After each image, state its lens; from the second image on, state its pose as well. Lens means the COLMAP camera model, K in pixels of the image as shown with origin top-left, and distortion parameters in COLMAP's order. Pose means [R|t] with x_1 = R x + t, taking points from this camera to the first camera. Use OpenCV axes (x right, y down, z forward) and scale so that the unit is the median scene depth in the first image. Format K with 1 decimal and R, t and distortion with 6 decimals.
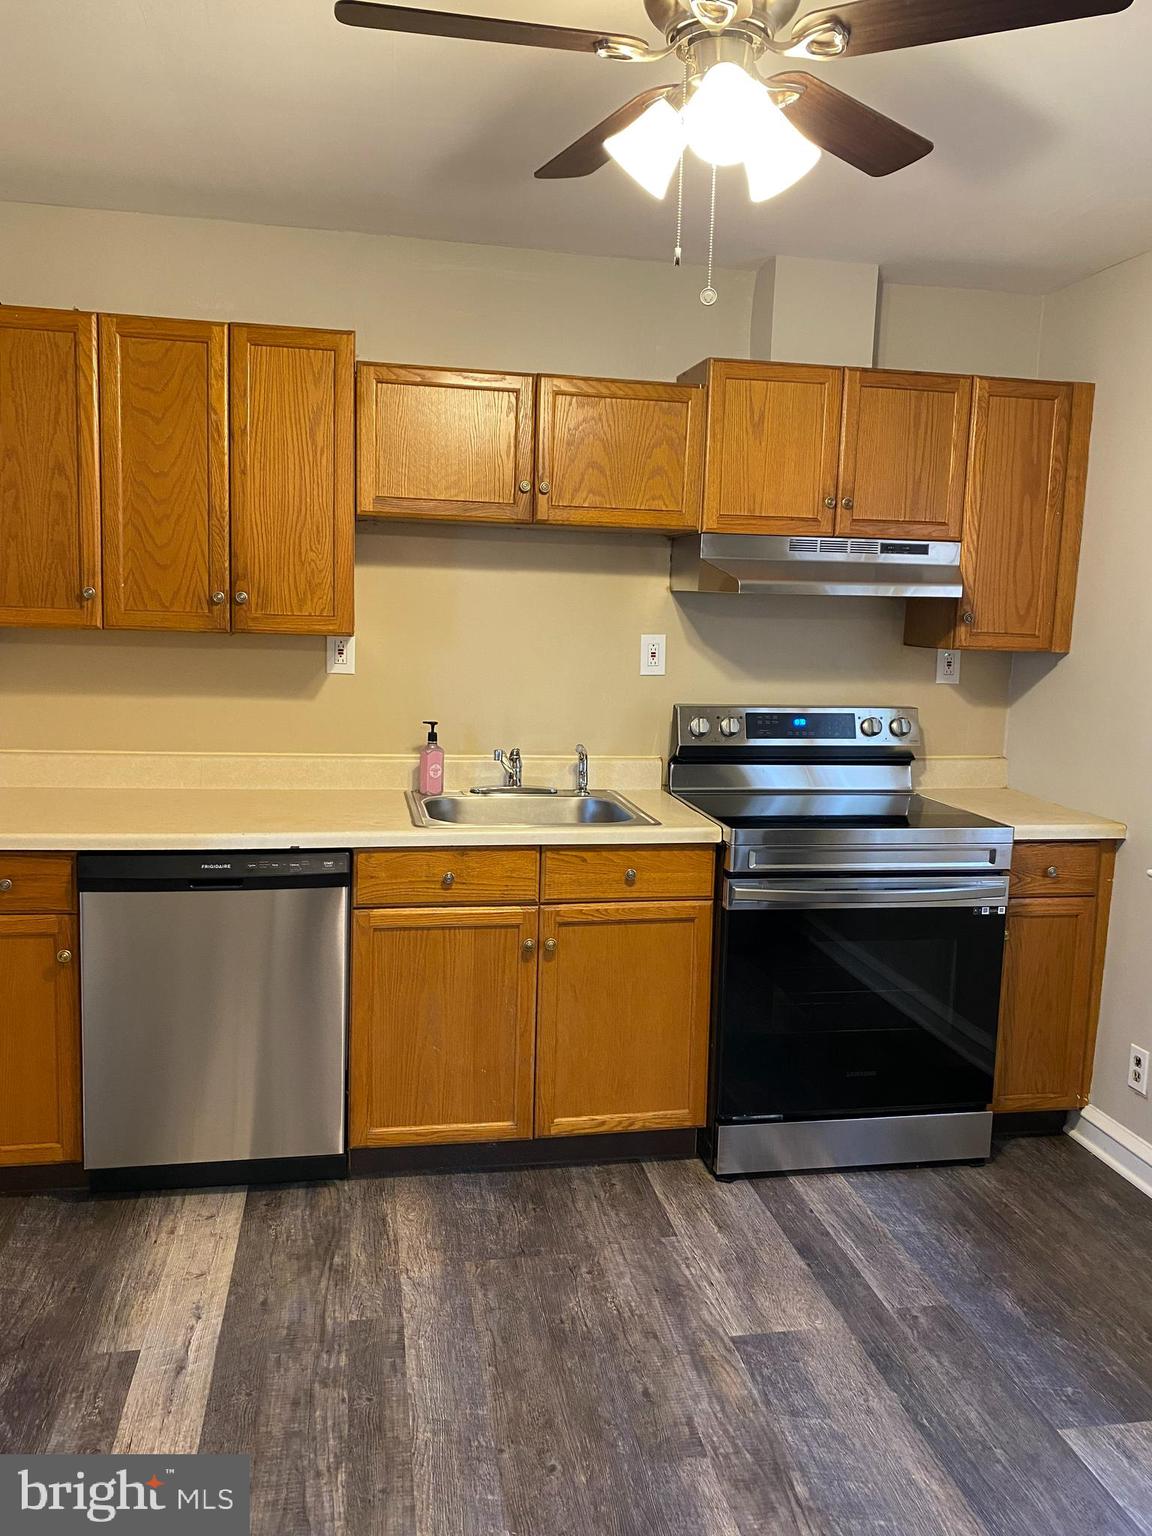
lens RADIAL K [[1159.3, 0, 574.1], [0, 1159.3, 757.2], [0, 0, 1]] dist [0.016330, -0.009762]
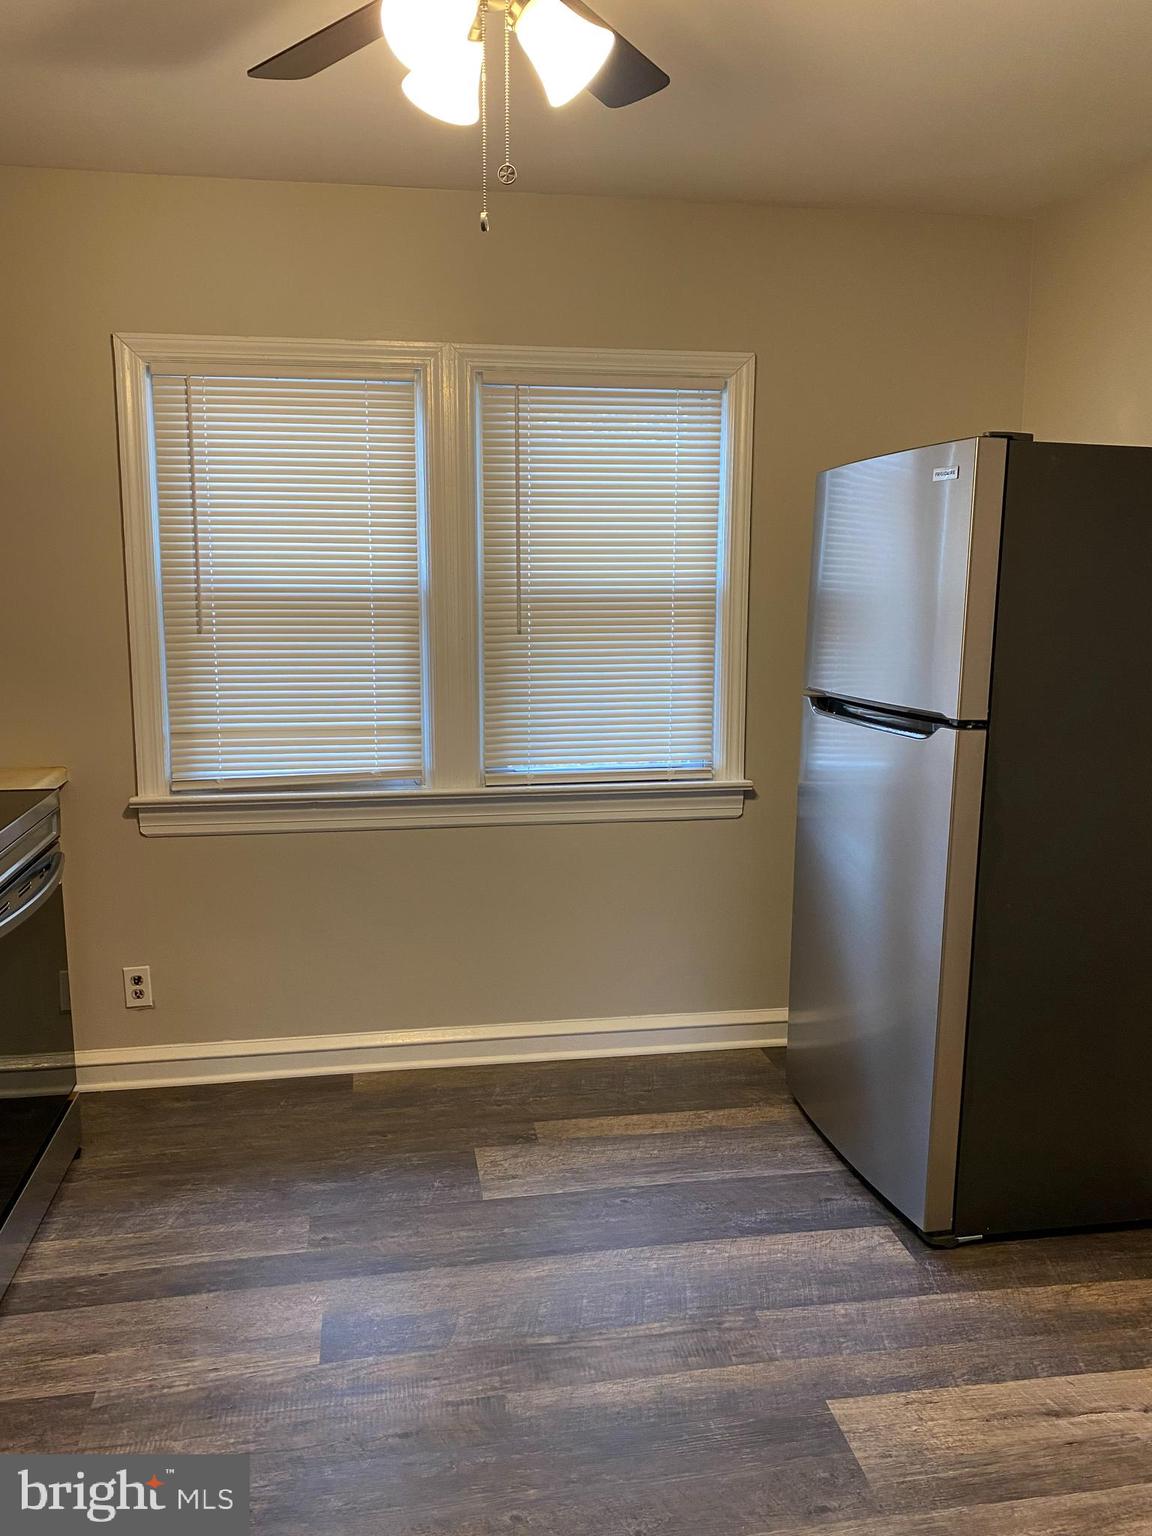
lens RADIAL K [[1159.3, 0, 574.1], [0, 1159.3, 757.2], [0, 0, 1]] dist [0.016330, -0.009762]
pose [[0.015553, -0.183965, 0.982810, -0.521382], [0.128283, 0.975172, 0.180506, -0.076584], [-0.991616, 0.123270, 0.038766, 0.559801]]
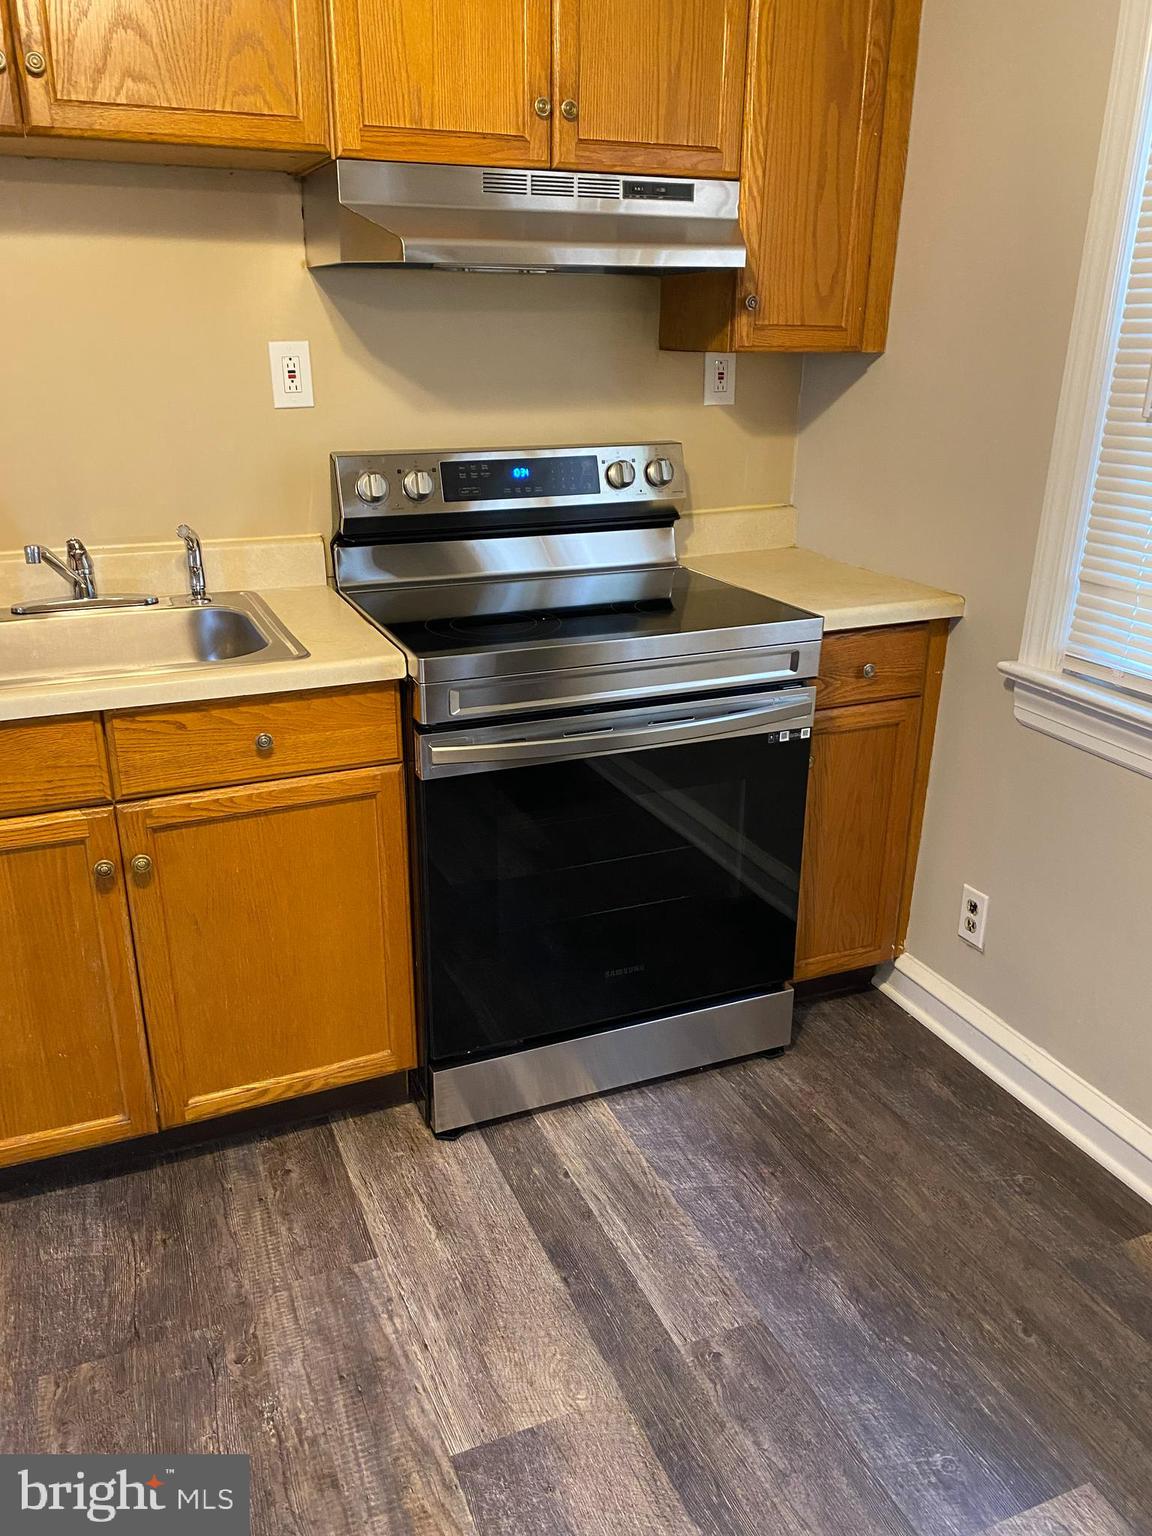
lens RADIAL K [[1177.0, 0, 551.9], [0, 1177.0, 759.5], [0, 0, 1]] dist [0.082127, -0.079461]
pose [[0.978868, -0.094144, 0.181531, 0.081836], [0.051819, 0.972944, 0.225154, -0.025395], [-0.197817, -0.210989, 0.957263, 0.334653]]
